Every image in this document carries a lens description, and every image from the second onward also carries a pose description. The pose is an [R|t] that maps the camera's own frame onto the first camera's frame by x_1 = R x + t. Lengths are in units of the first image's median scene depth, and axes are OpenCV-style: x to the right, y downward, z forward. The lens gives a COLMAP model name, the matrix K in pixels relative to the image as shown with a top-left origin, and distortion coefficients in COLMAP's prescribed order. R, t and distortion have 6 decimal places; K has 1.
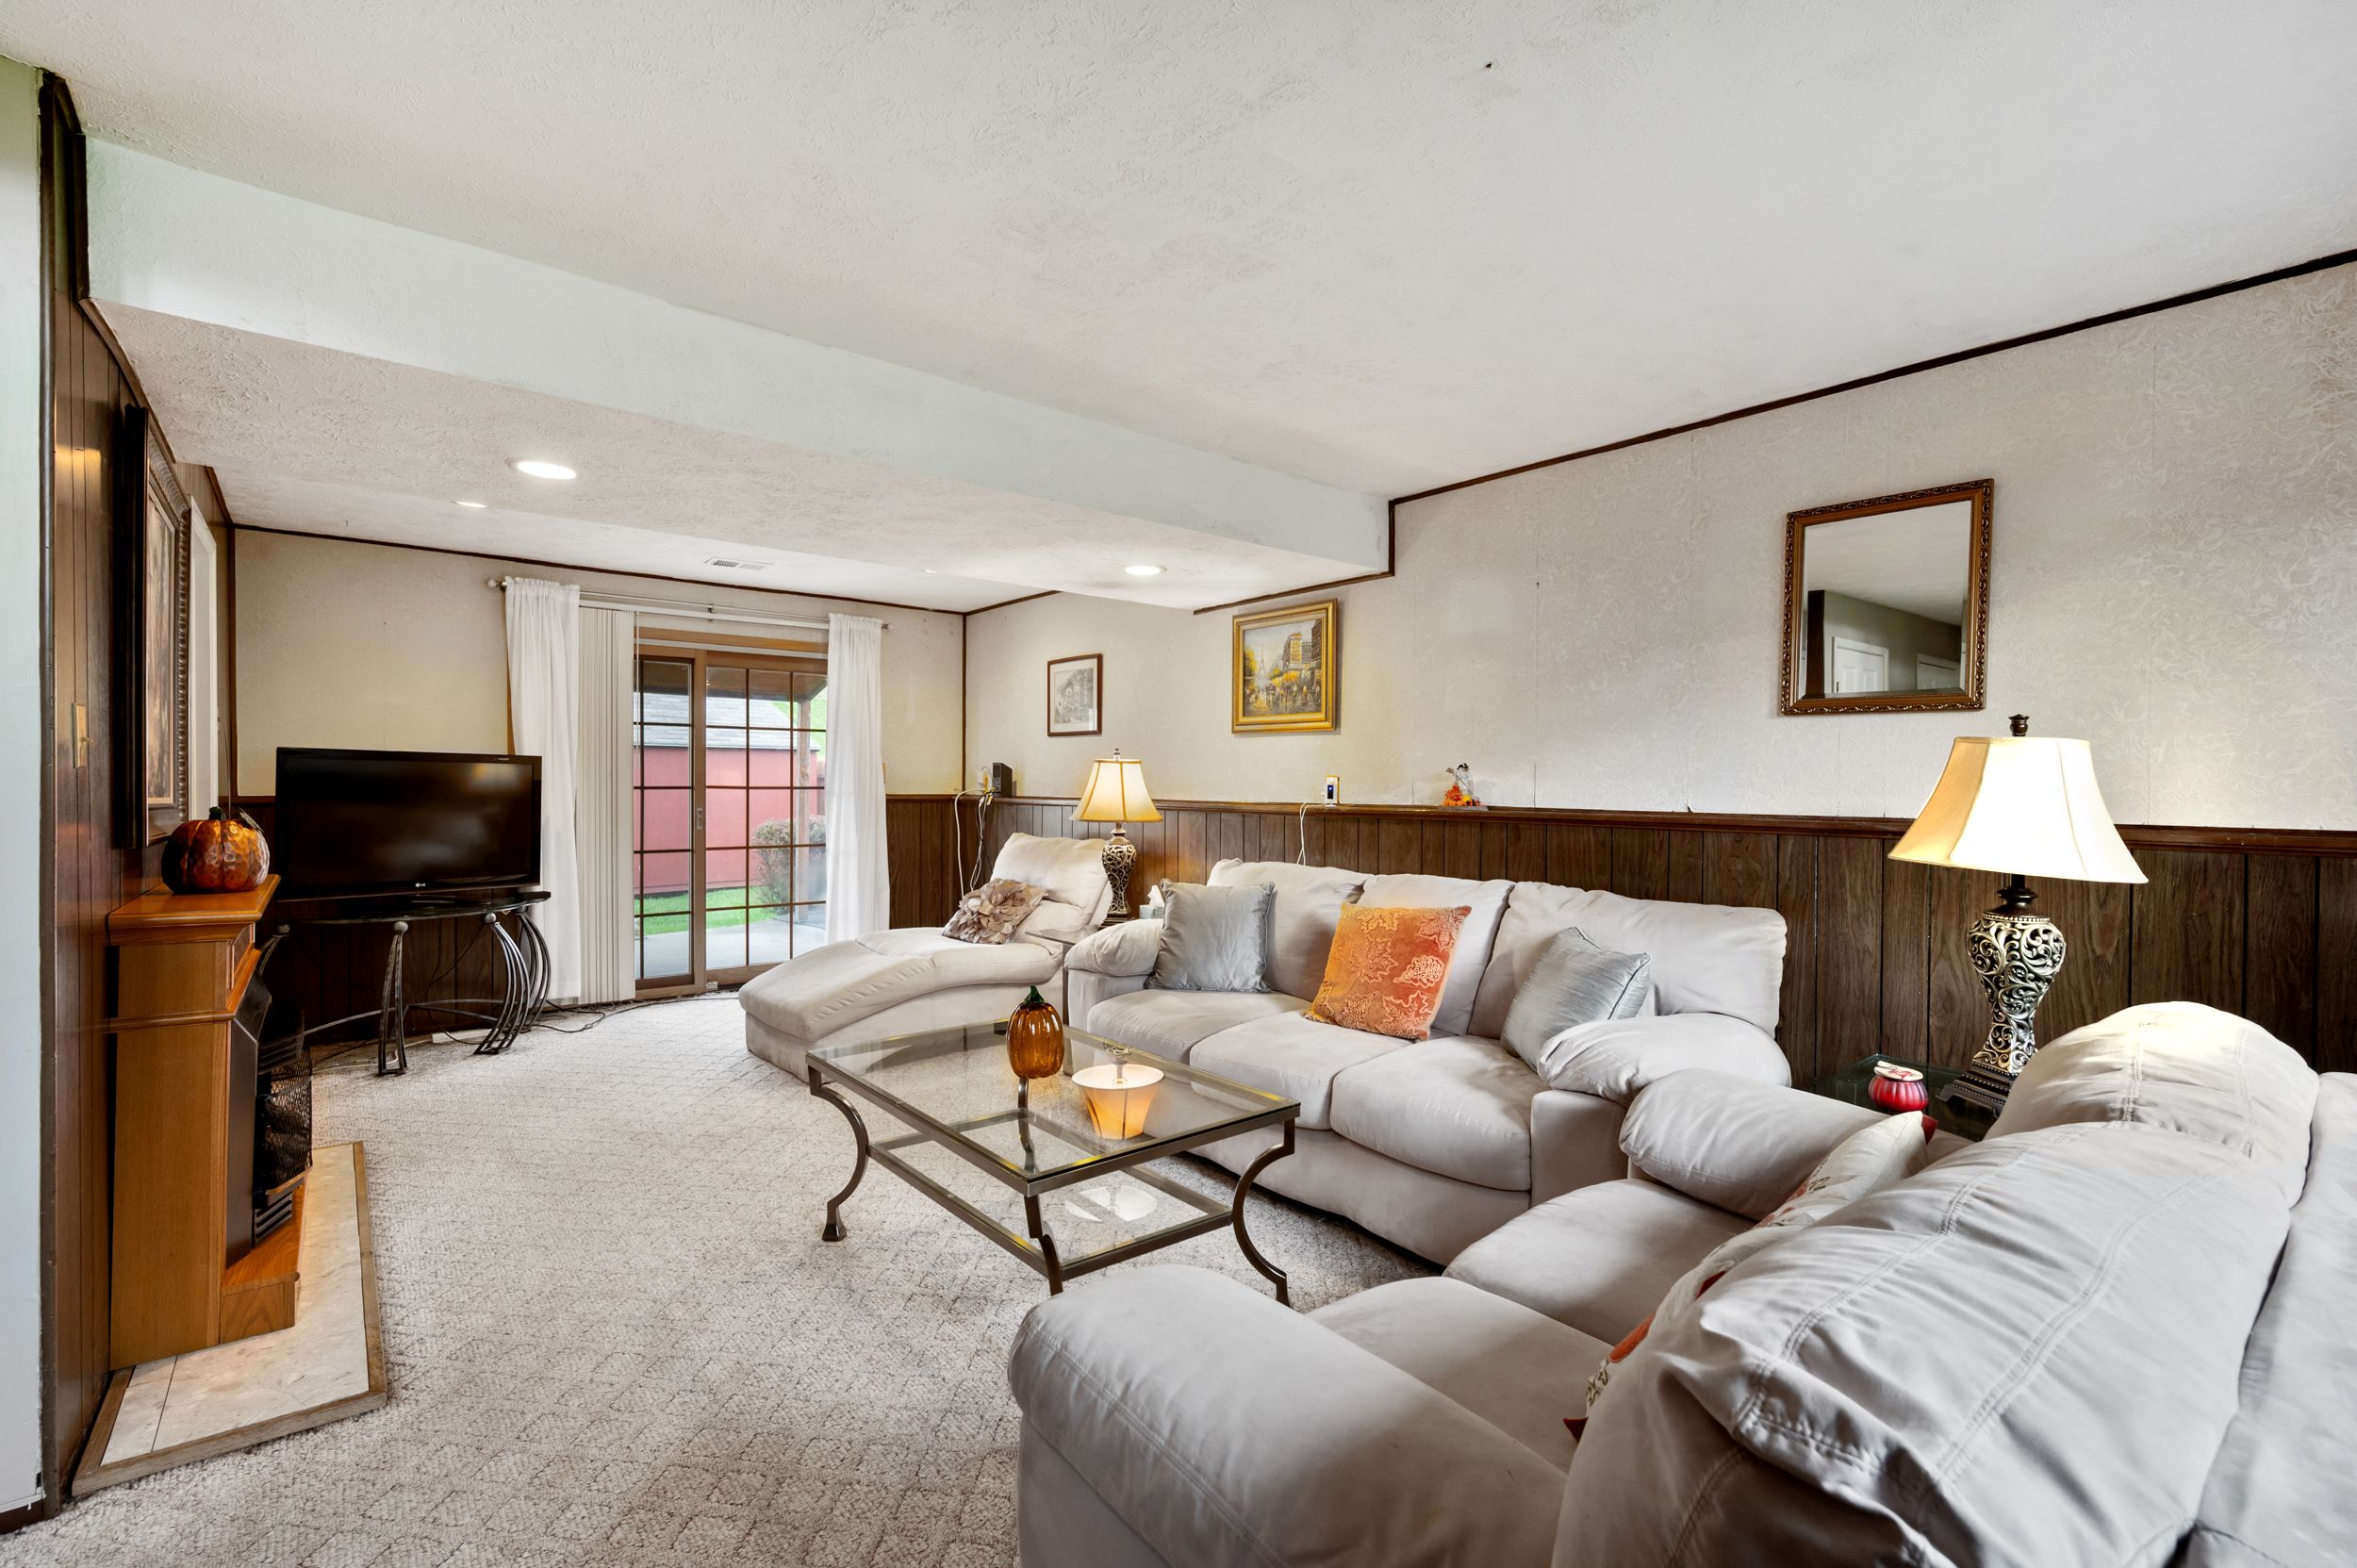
lens RADIAL K [[1026.7, 0, 1173.7], [0, 1026.7, 795.5], [0, 0, 1]] dist [0.001185, 0.000281]
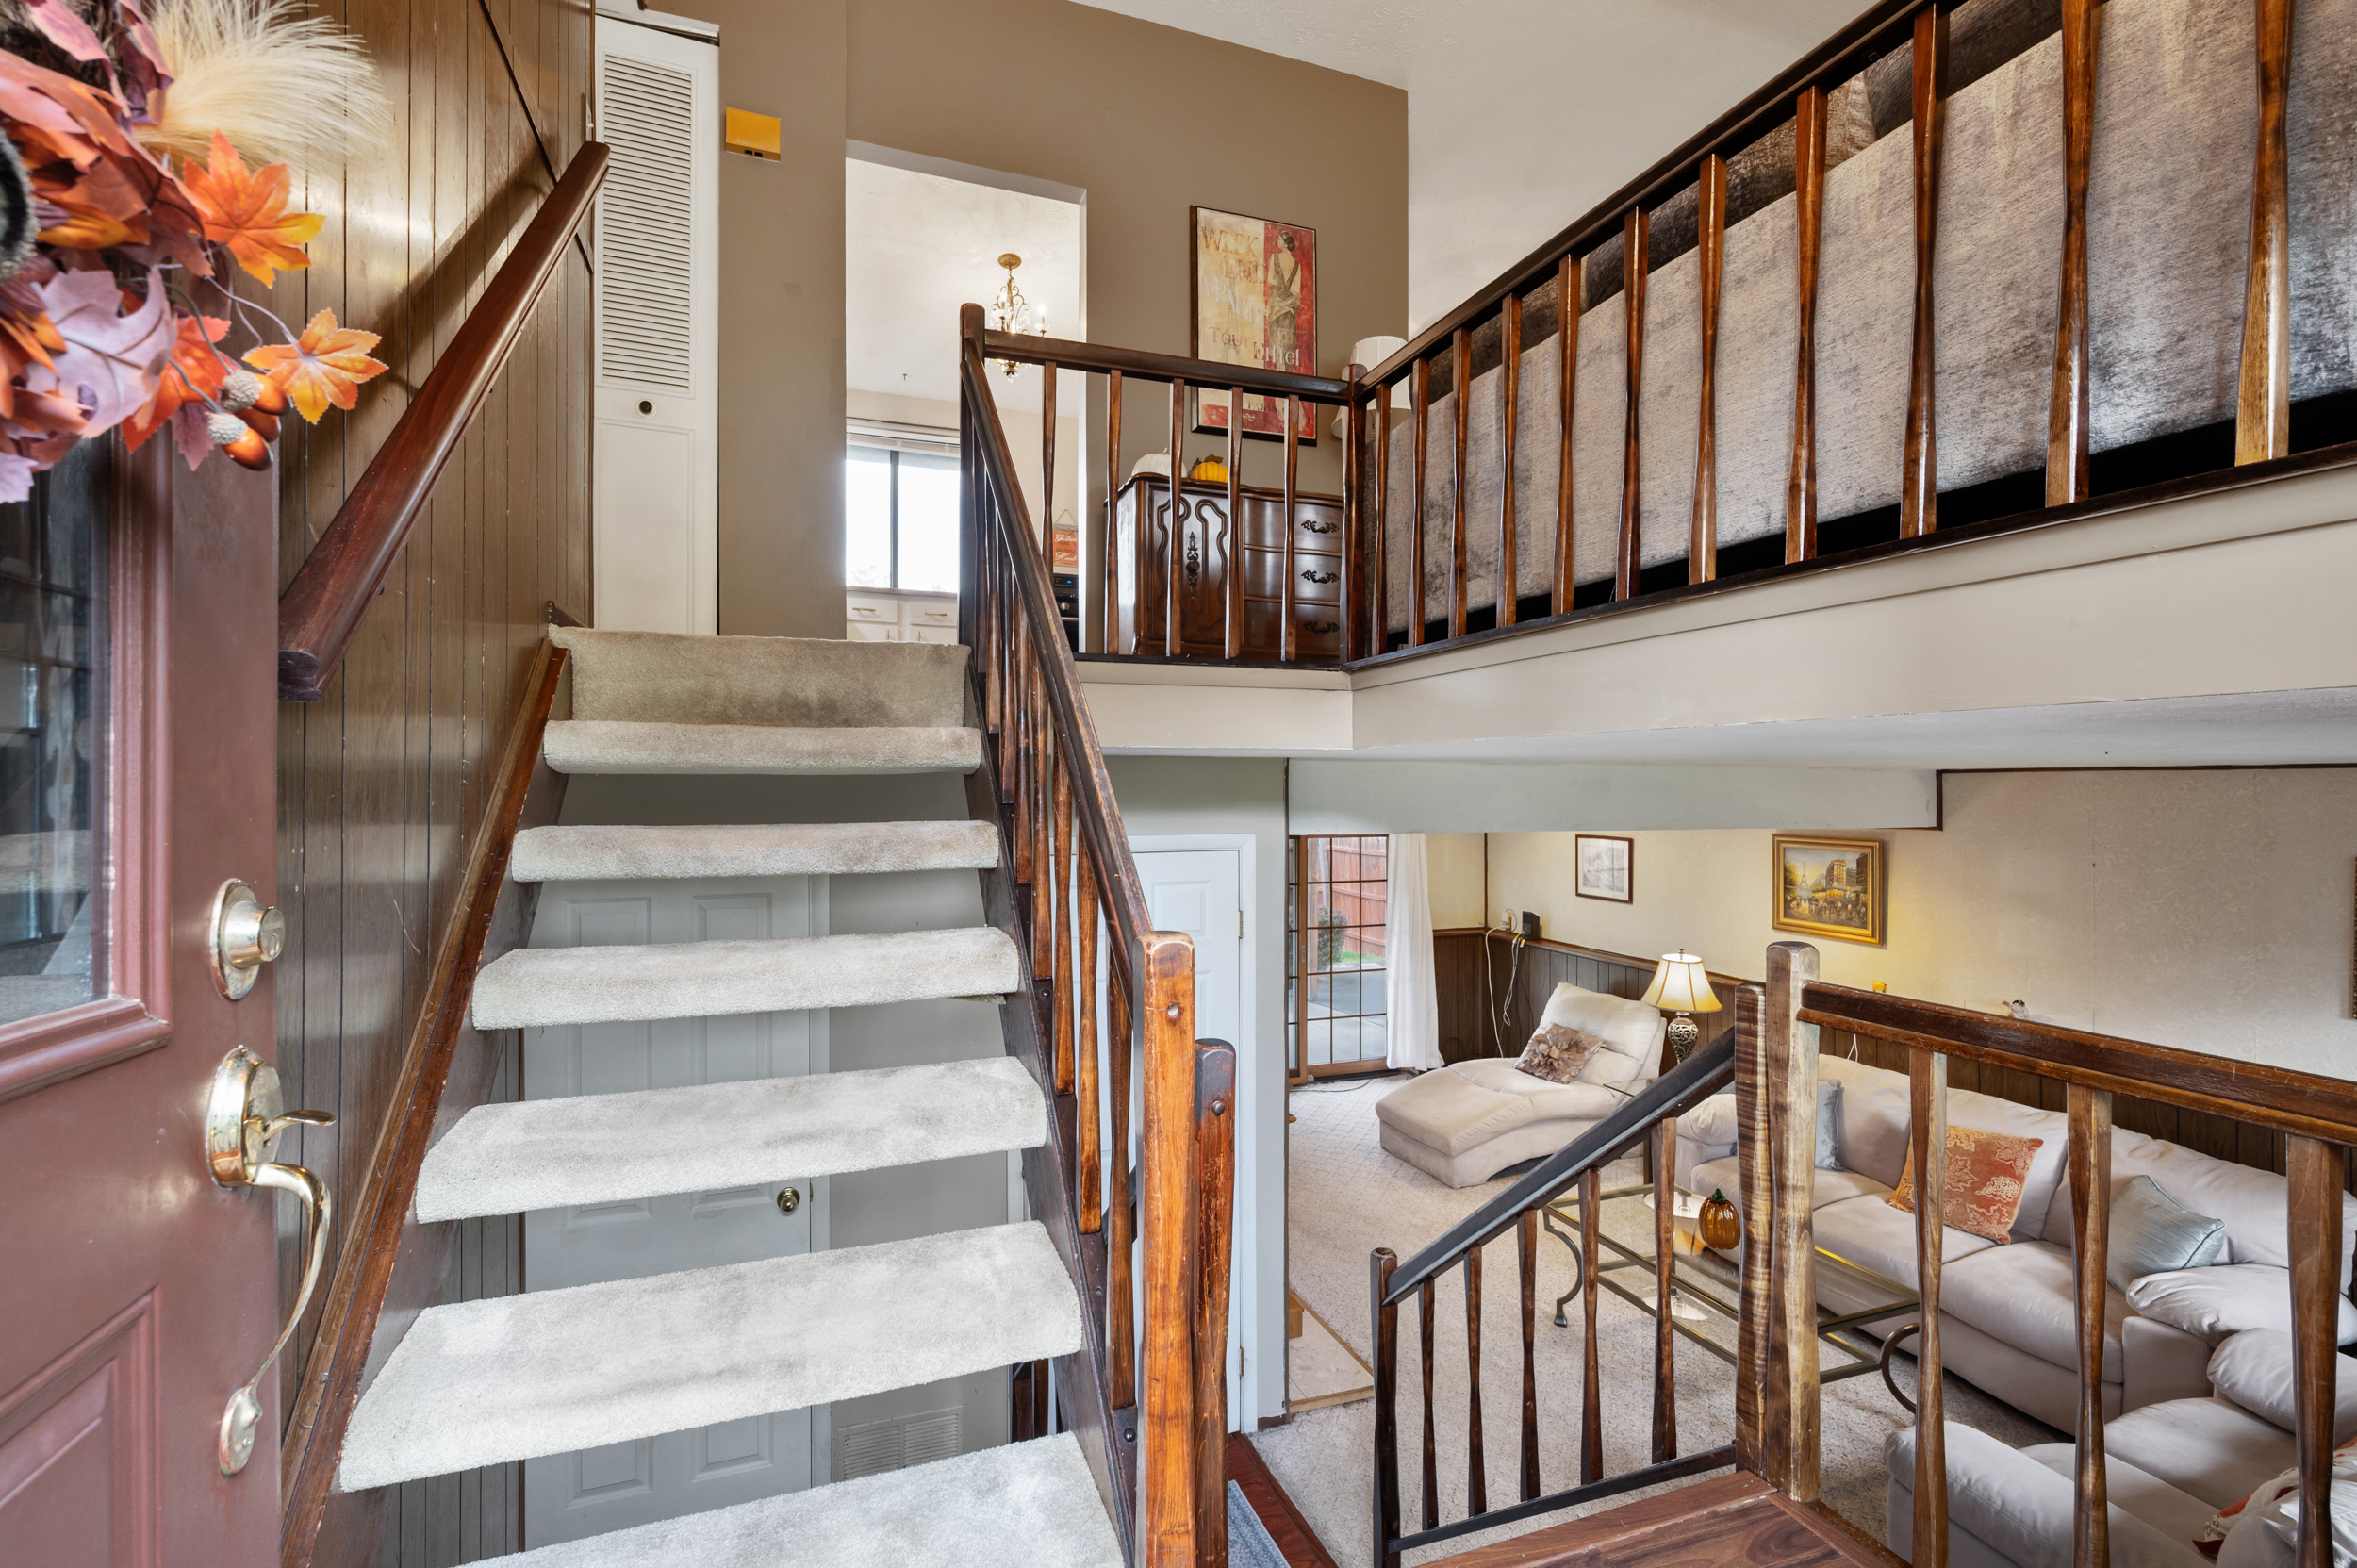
lens RADIAL K [[1024.5, 0, 1178.5], [0, 1024.5, 784.0], [0, 0, 1]] dist [-0.001844, -0.000211]
pose [[0.942504, -0.006027, -0.334141, -0.262980], [-0.001452, 0.999754, -0.022129, -0.267268], [0.334192, 0.021342, 0.942263, -0.510968]]
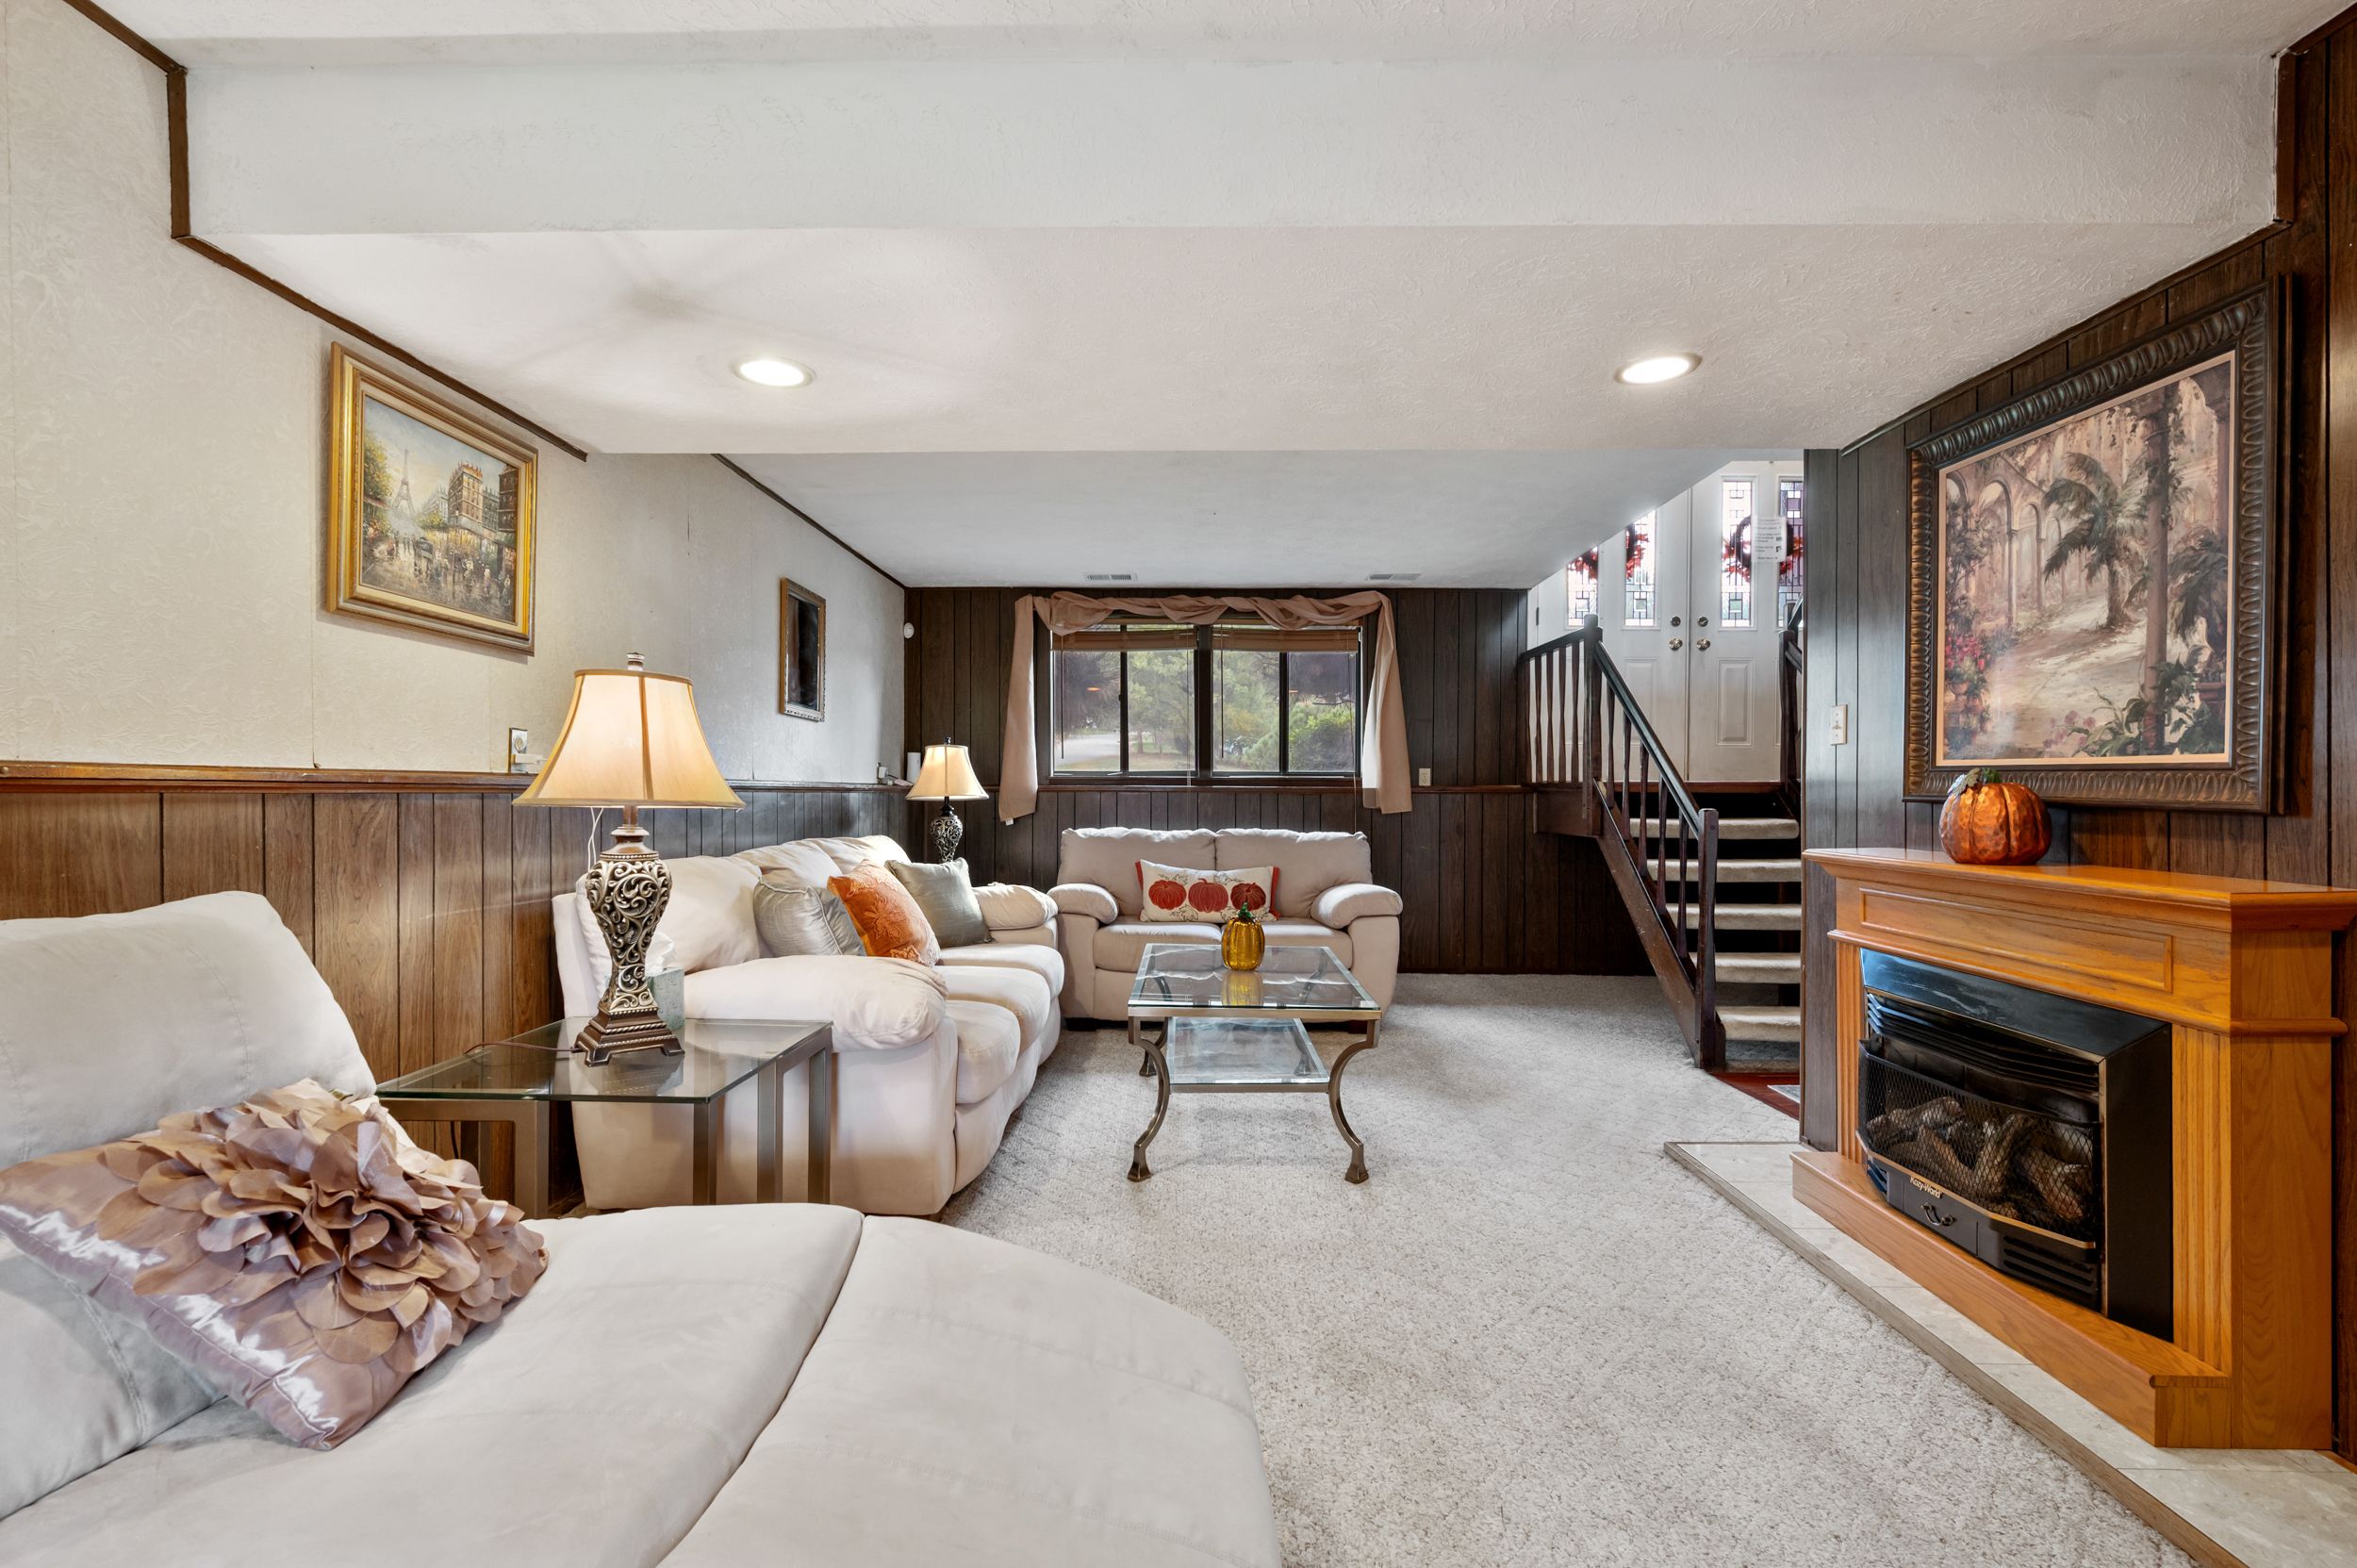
lens RADIAL K [[1026.7, 0, 1173.7], [0, 1026.7, 795.5], [0, 0, 1]] dist [0.001185, 0.000281]
pose [[-0.757356, -0.007477, 0.652959, -0.646842], [0.005086, 0.999837, 0.017348, 0.014808], [-0.652982, 0.016459, -0.757194, 1.426080]]
